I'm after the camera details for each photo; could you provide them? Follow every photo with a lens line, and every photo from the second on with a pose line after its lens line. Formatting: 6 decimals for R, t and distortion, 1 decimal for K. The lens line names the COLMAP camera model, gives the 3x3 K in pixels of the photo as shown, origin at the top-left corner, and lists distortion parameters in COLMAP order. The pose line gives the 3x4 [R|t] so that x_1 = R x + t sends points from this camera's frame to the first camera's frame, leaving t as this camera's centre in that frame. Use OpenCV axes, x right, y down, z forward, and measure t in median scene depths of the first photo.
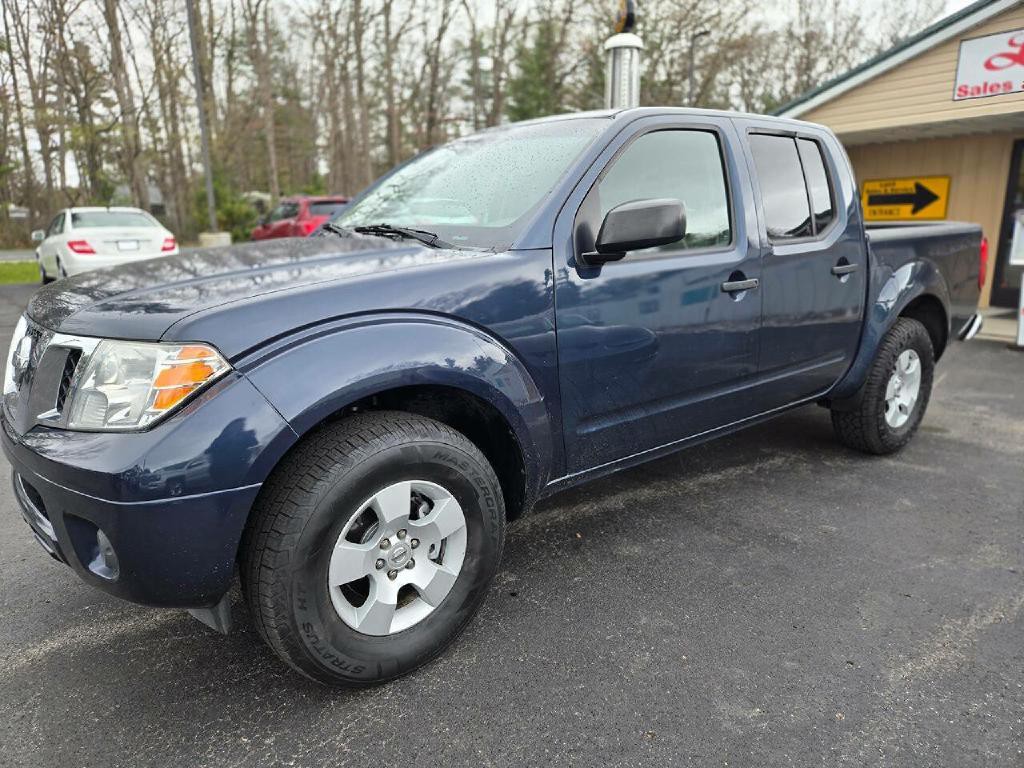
lens RADIAL K [[699.9, 0, 510.9], [0, 699.9, 391.8], [0, 0, 1]] dist [0.077708, -0.052384]
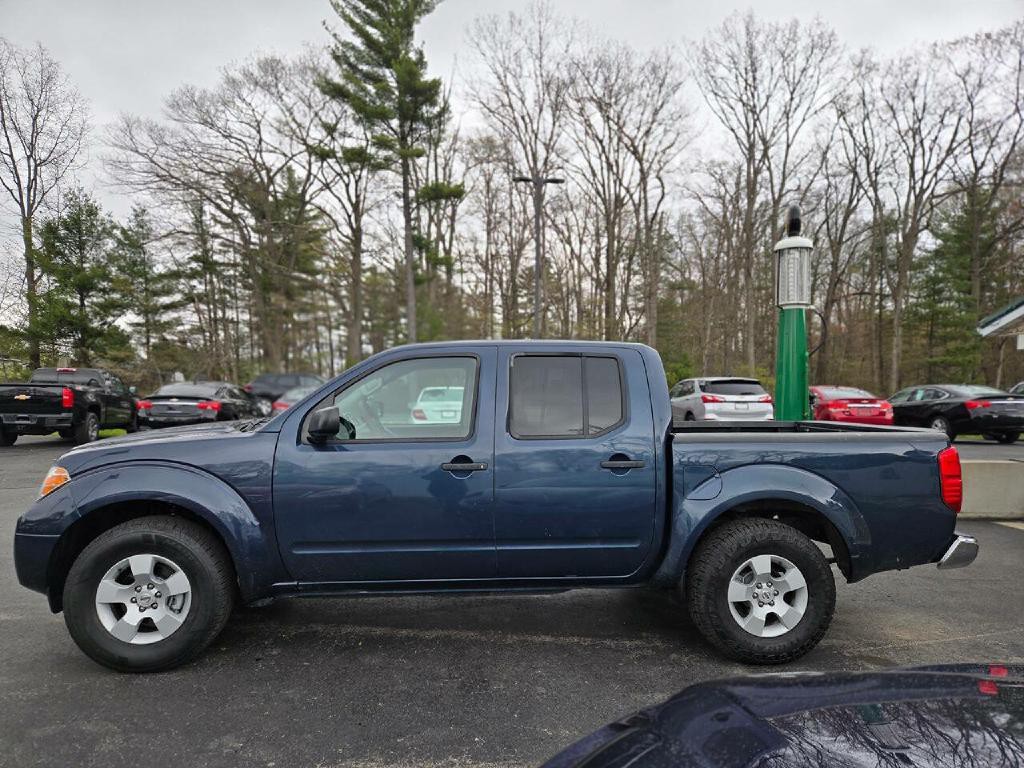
lens RADIAL K [[729.5, 0, 542.3], [0, 729.5, 386.9], [0, 0, 1]] dist [0.049595, 0.001868]
pose [[0.817704, 0.017840, -0.575362, 1.036687], [-0.155364, 0.969266, -0.190749, -0.048757], [0.554276, 0.245367, 0.795344, -0.035163]]
